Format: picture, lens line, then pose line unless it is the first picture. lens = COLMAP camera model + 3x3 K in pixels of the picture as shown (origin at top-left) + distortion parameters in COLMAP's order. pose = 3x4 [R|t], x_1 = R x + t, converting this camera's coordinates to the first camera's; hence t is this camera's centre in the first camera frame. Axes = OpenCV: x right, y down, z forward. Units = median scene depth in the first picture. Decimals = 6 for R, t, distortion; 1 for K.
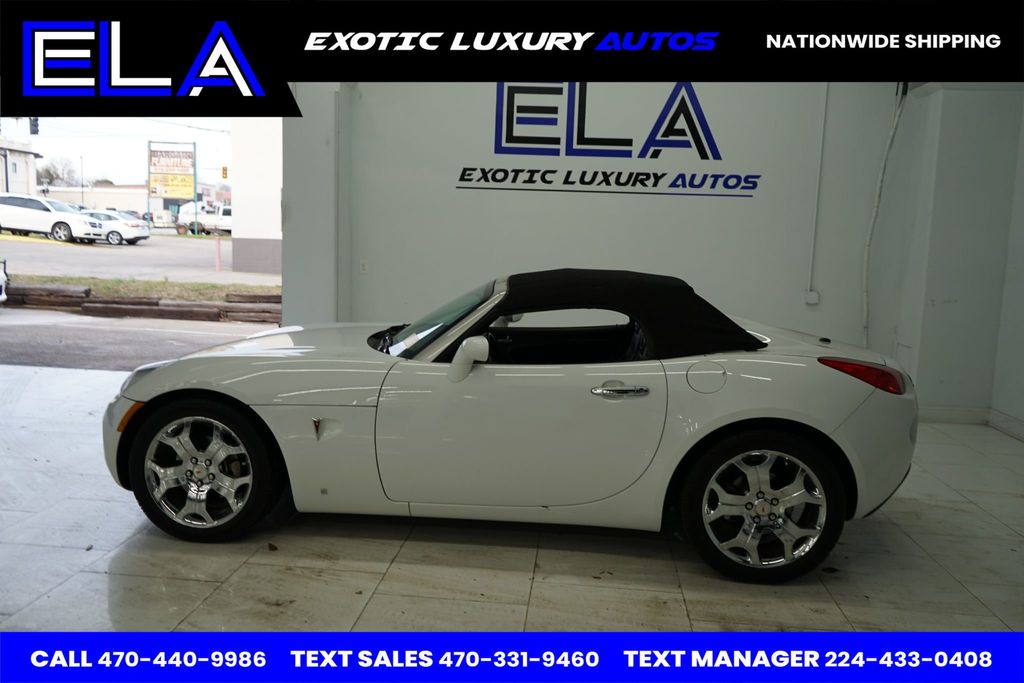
lens RADIAL K [[808.3, 0, 509.4], [0, 808.3, 342.8], [0, 0, 1]] dist [-0.005725, 0.003558]
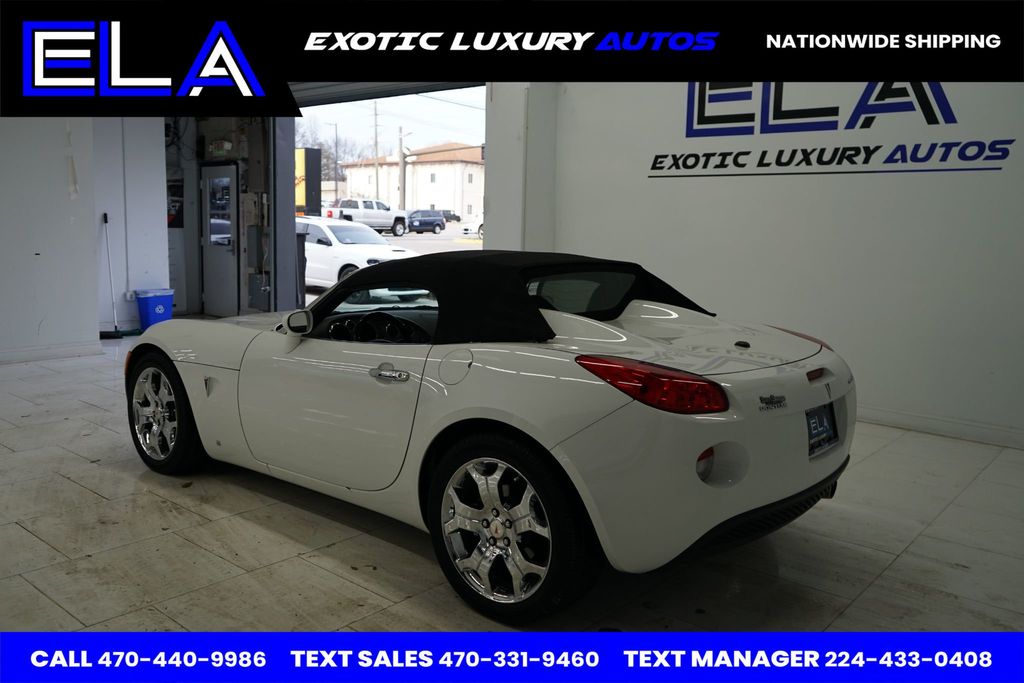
lens RADIAL K [[808.3, 0, 509.6], [0, 808.3, 347.2], [0, 0, 1]] dist [-0.005725, 0.003558]
pose [[0.824312, 0.069520, -0.561851, 0.352284], [-0.072257, 0.997235, 0.017379, 0.000746], [0.561505, 0.026272, 0.827056, 0.141176]]
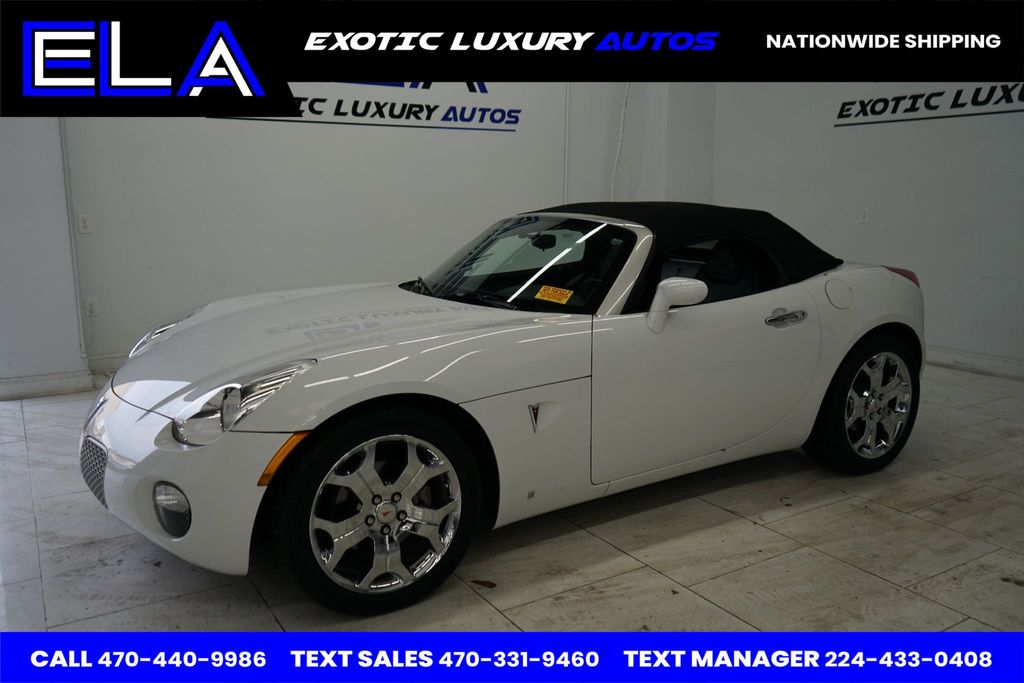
lens RADIAL K [[808.3, 0, 507.4], [0, 808.3, 334.3], [0, 0, 1]] dist [-0.005725, 0.003558]
pose [[0.798814, -0.138640, 0.585385, -0.333261], [0.104106, 0.990259, 0.092466, -0.022865], [-0.592502, -0.012921, 0.805465, 0.182668]]
